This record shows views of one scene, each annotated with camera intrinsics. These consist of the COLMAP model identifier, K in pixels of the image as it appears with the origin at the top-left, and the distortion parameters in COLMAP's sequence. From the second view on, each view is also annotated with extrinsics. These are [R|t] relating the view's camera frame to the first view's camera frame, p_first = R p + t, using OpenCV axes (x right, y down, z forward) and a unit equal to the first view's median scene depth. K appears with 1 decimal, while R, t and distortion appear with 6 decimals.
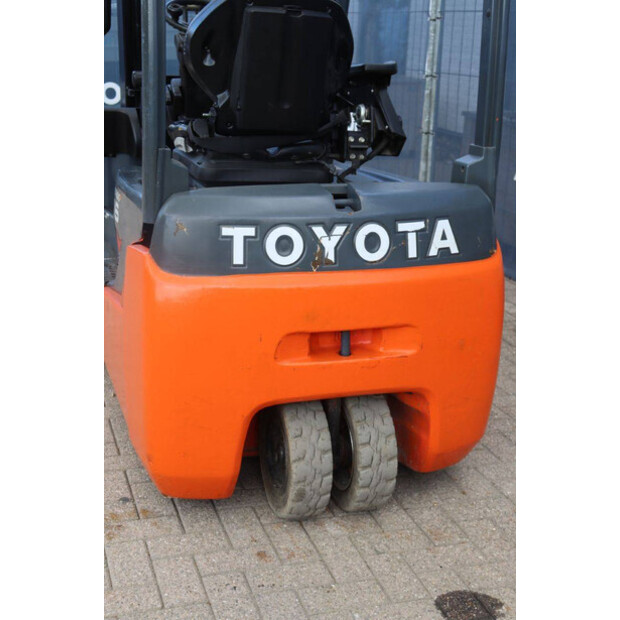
lens RADIAL K [[963.2, 0, 312.5], [0, 963.2, 312.8], [0, 0, 1]] dist [0.129013, 0.000000]
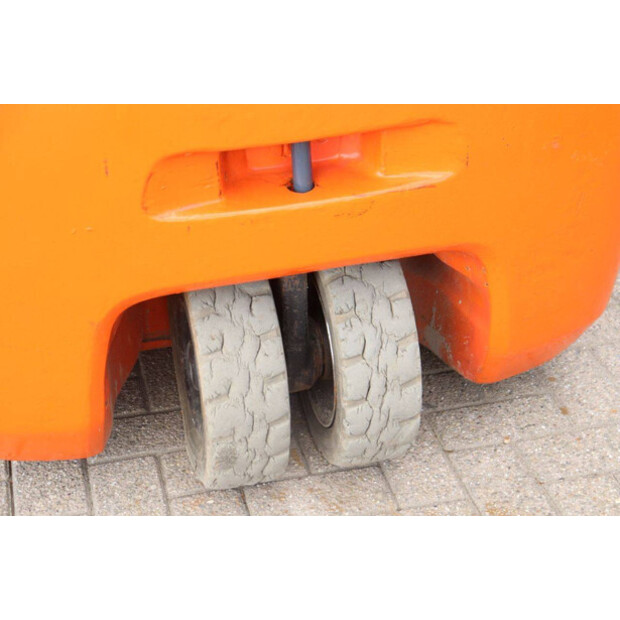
lens RADIAL K [[1272.2, 0, 313.0], [0, 1272.2, 306.8], [0, 0, 1]] dist [0.306784, 0.000000]
pose [[0.996195, -0.013775, -0.086054, 0.091084], [0.035758, 0.965090, 0.259465, -0.062227], [0.079476, -0.261555, 0.961911, 0.372975]]
